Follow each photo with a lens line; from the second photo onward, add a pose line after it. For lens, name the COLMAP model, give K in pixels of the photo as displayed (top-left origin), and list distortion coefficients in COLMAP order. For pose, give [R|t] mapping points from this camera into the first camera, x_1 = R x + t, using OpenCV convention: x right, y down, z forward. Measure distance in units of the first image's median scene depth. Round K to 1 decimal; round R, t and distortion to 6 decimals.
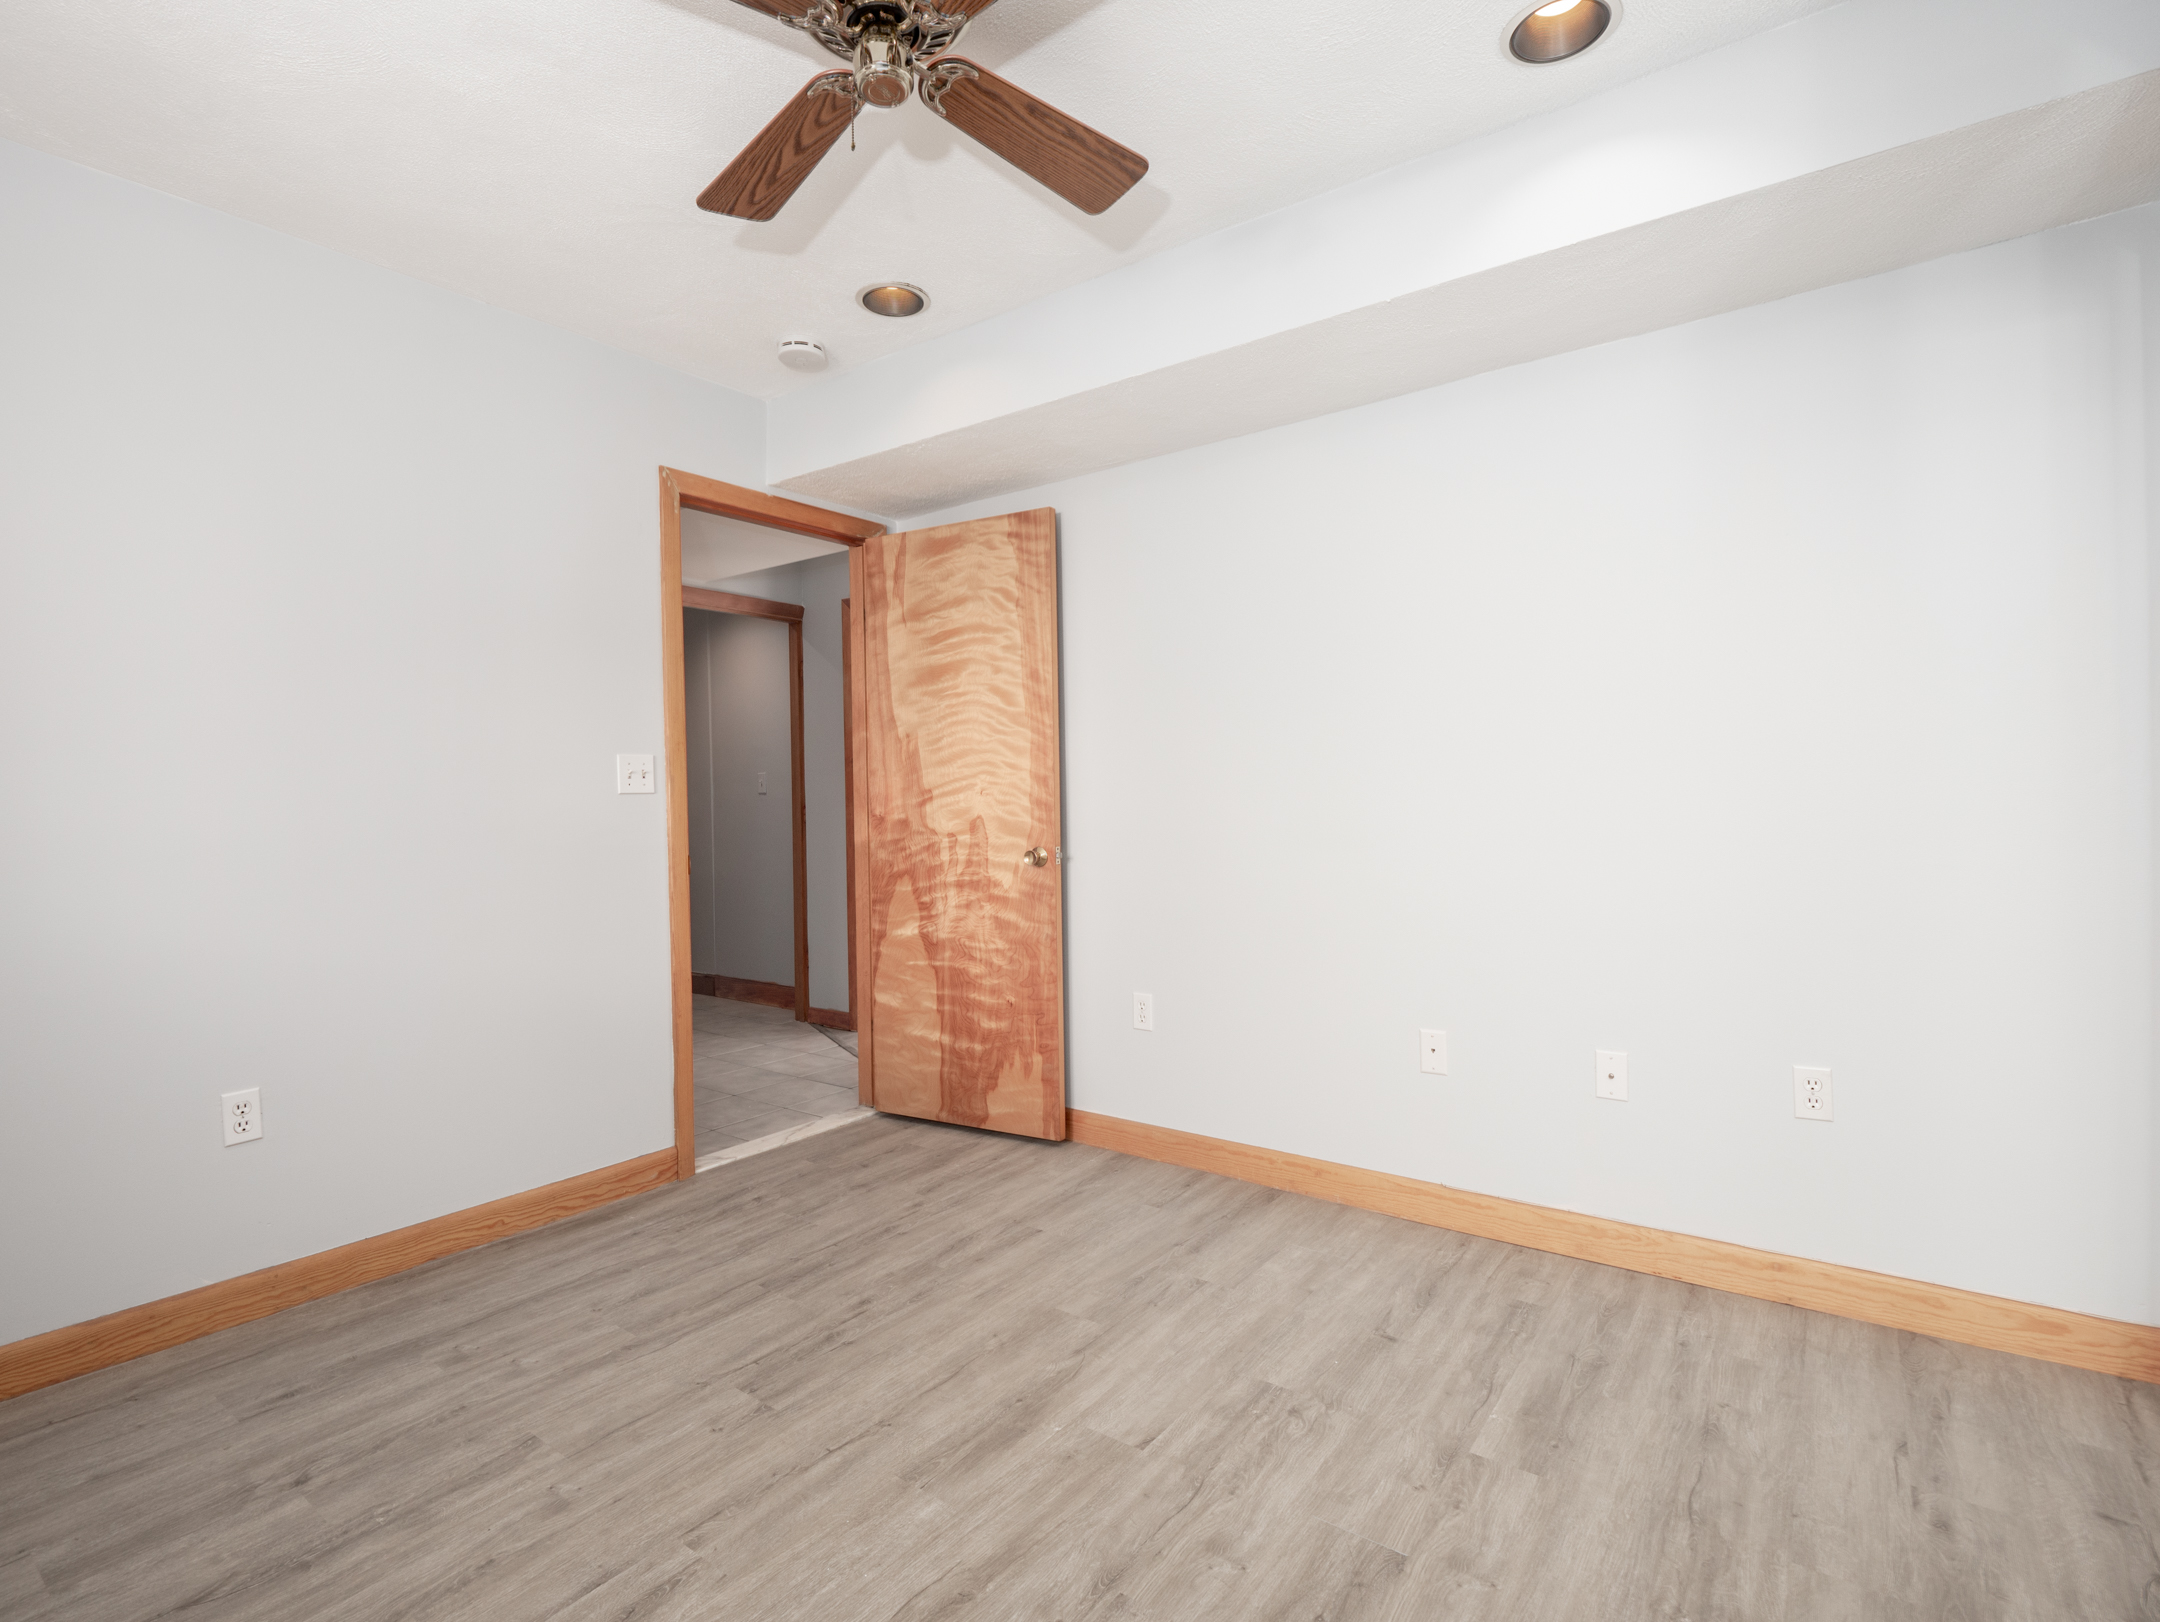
lens RADIAL K [[1055.8, 0, 1065.4], [0, 1055.8, 804.6], [0, 0, 1]] dist [-0.012440, -0.000308]
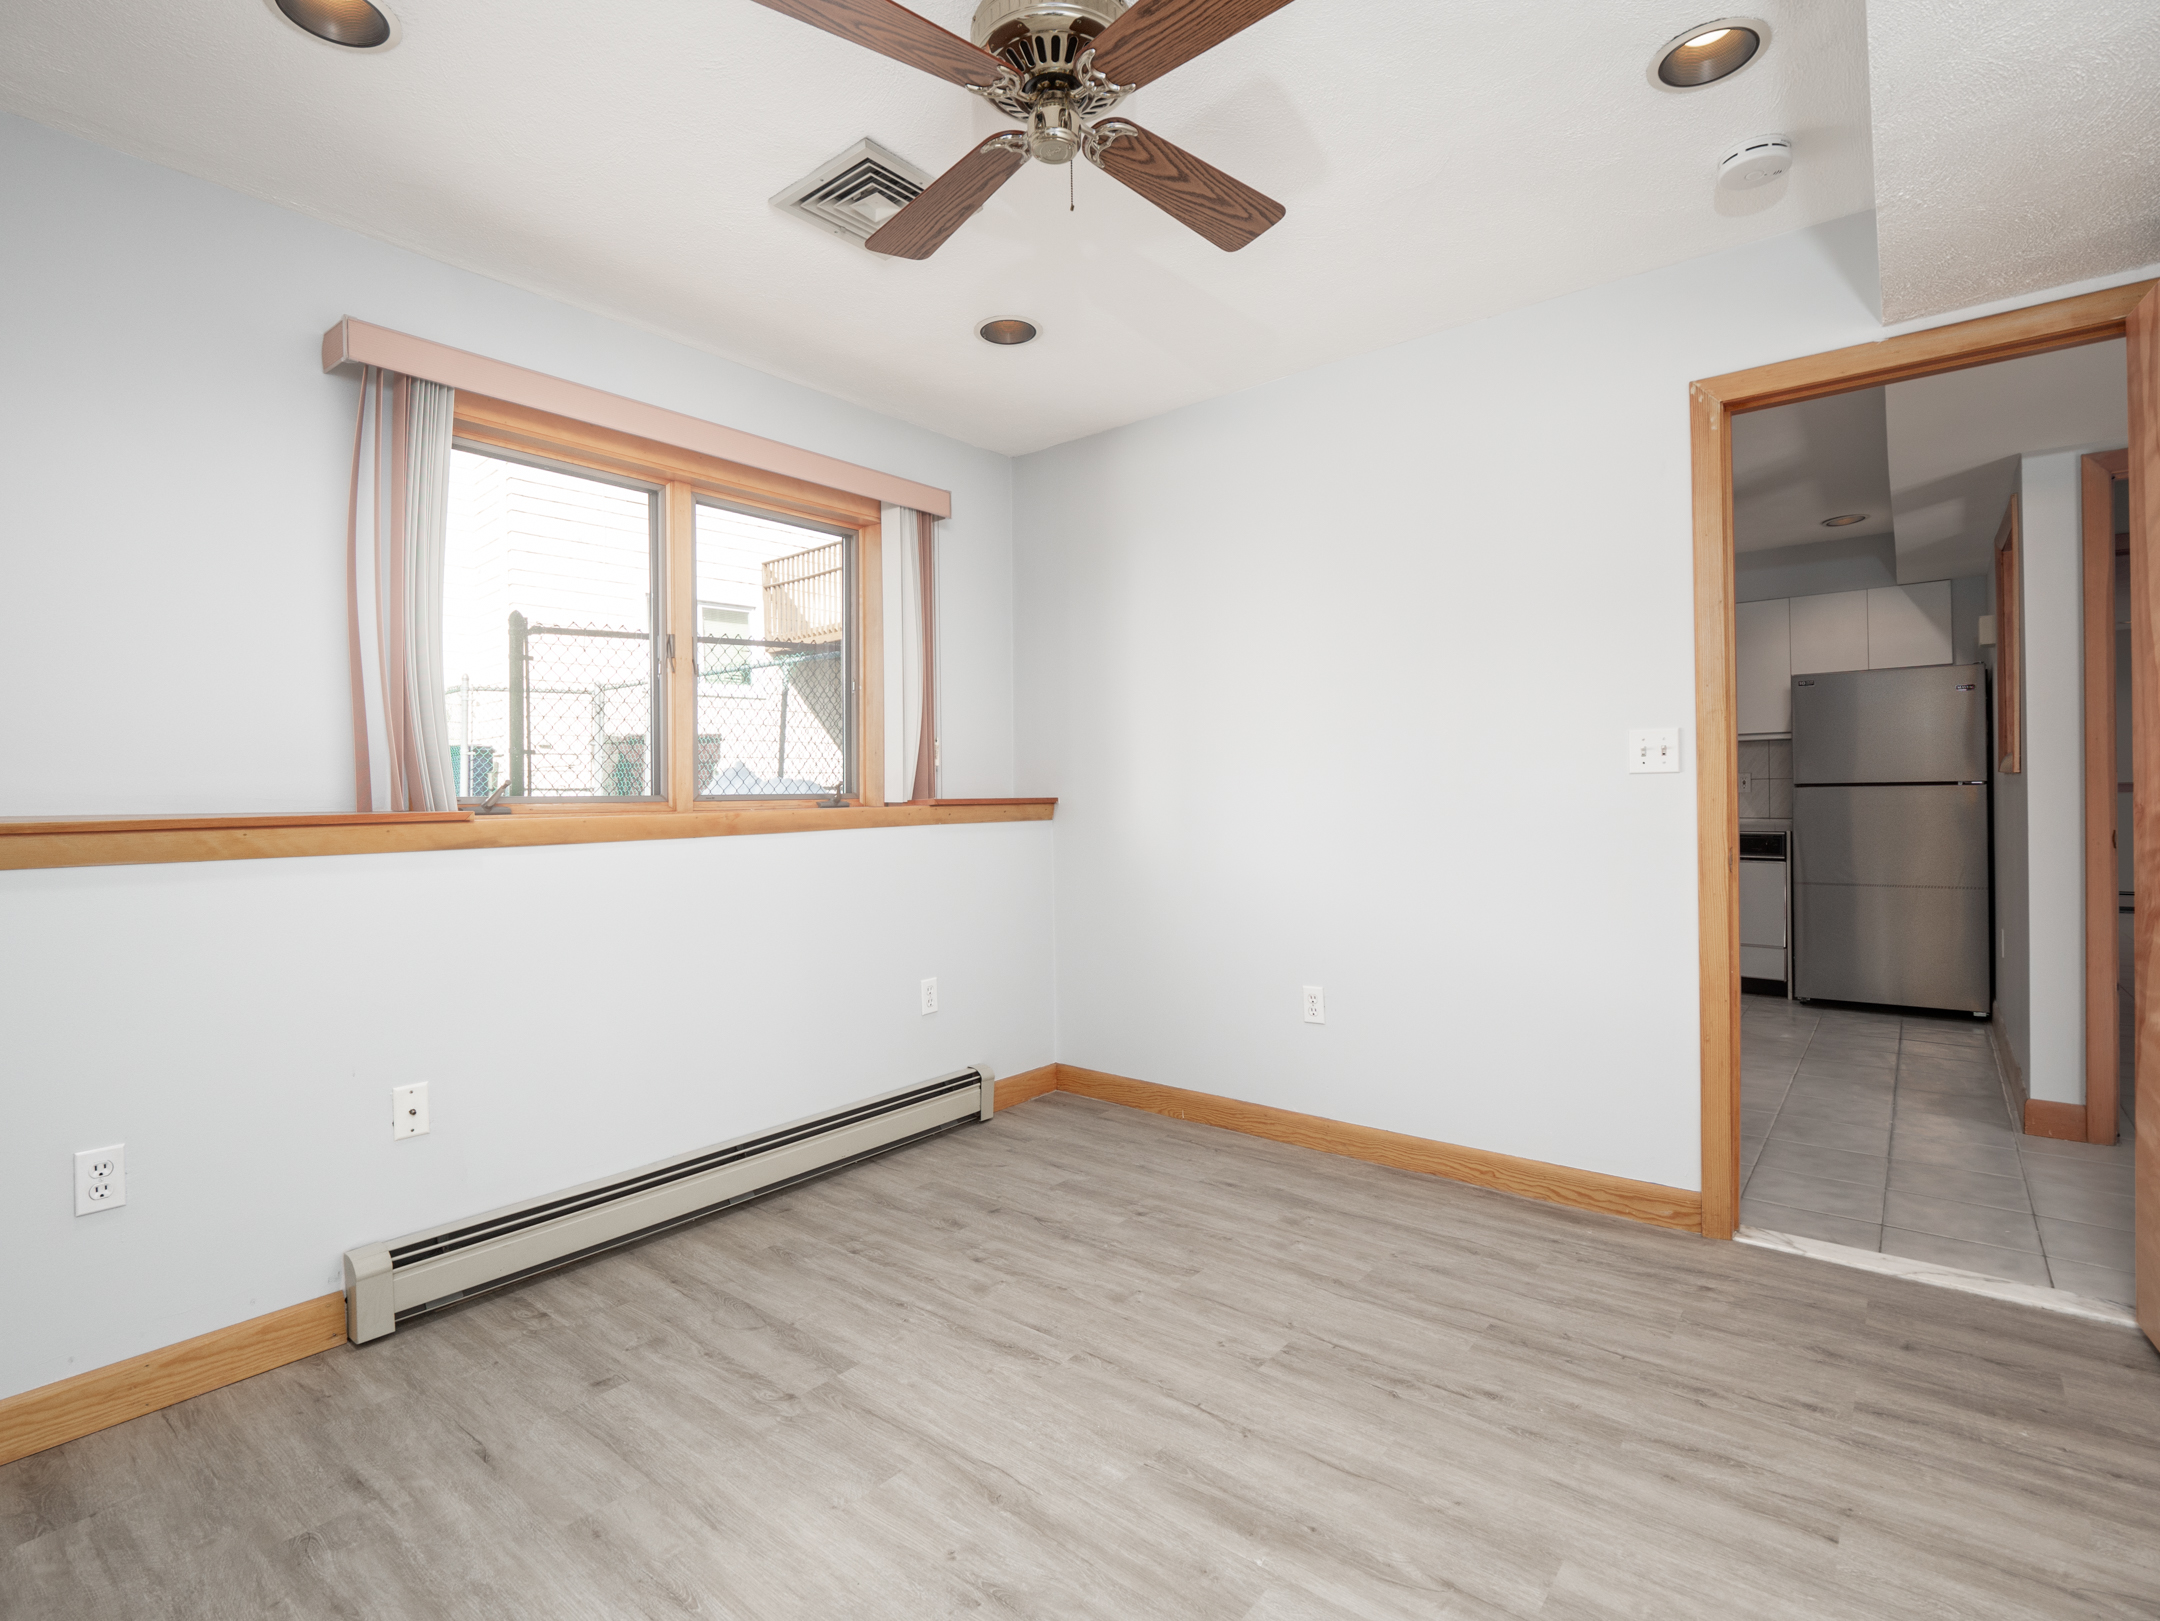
lens RADIAL K [[1055.8, 0, 1065.4], [0, 1055.8, 804.1], [0, 0, 1]] dist [-0.012440, -0.000308]
pose [[-0.047180, 0.026144, -0.998544, 0.680407], [0.008653, 0.999631, 0.025764, -0.015807], [0.998849, -0.007425, -0.047389, 0.760486]]
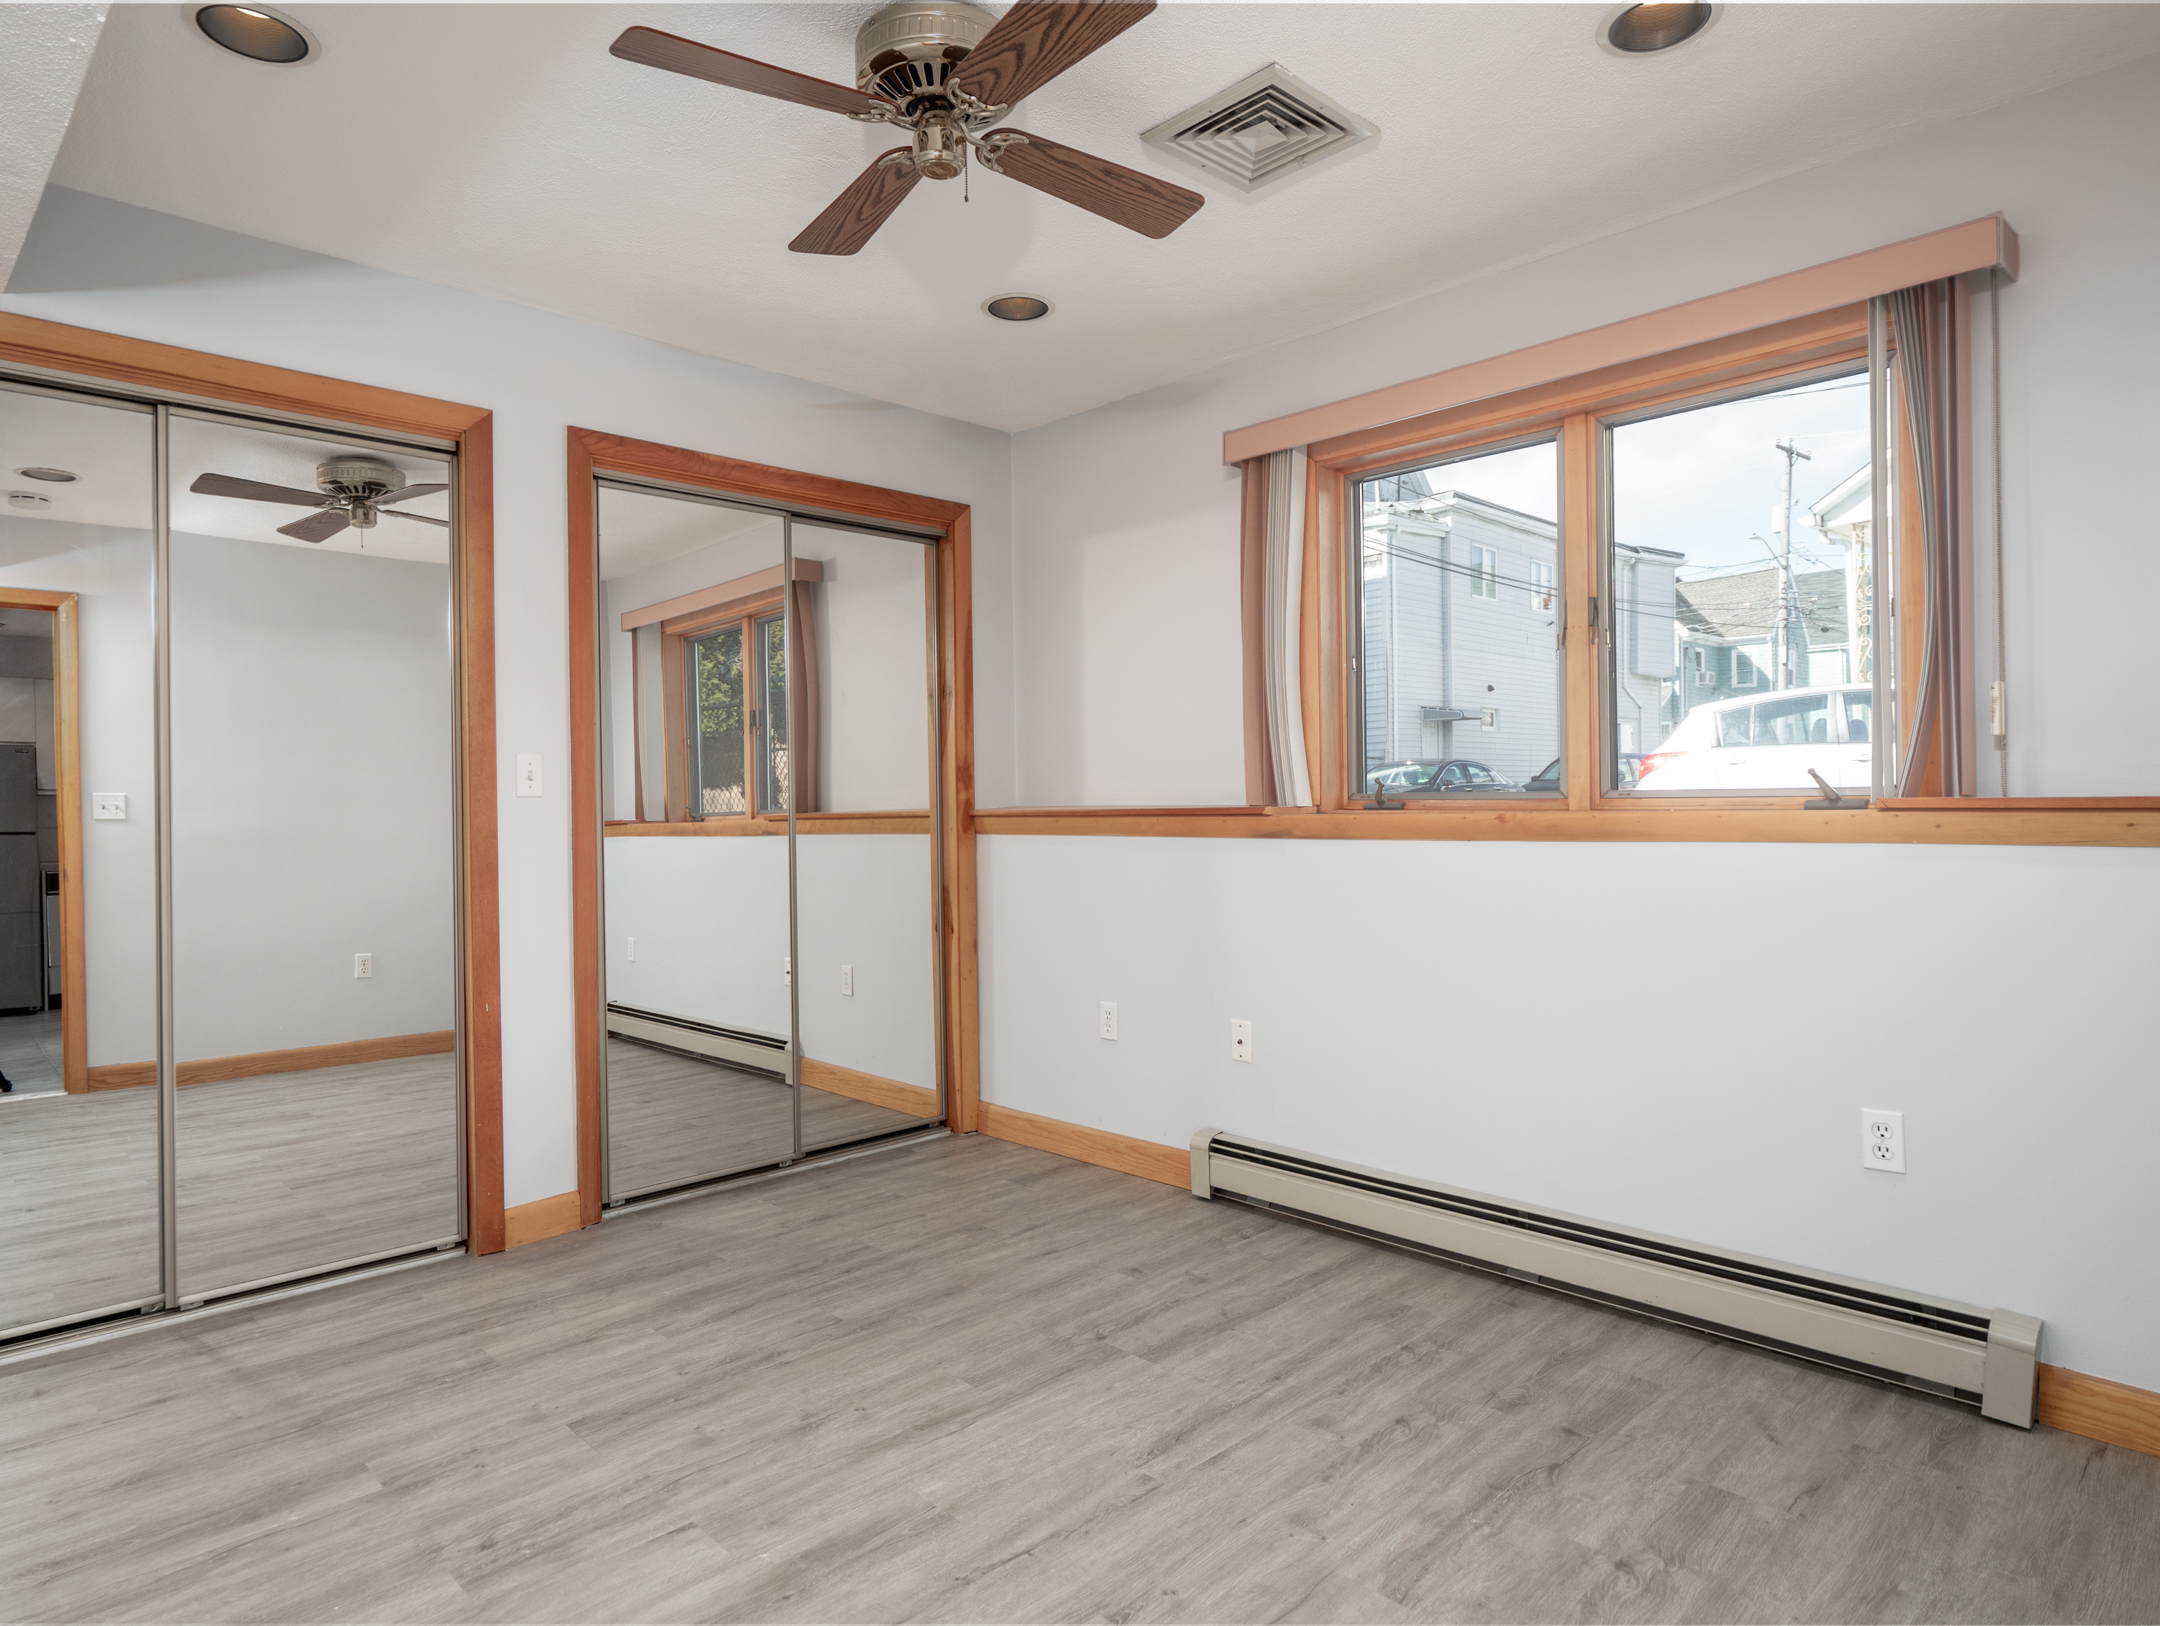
lens RADIAL K [[1248.2, 0, 1062.8], [0, 1248.2, 811.9], [0, 0, 1]] dist [0.011428, -0.003126]
pose [[-0.986049, 0.026457, 0.164338, -0.361822], [0.028542, 0.999539, 0.010341, -0.004695], [-0.163988, 0.014887, -0.986350, 1.655207]]
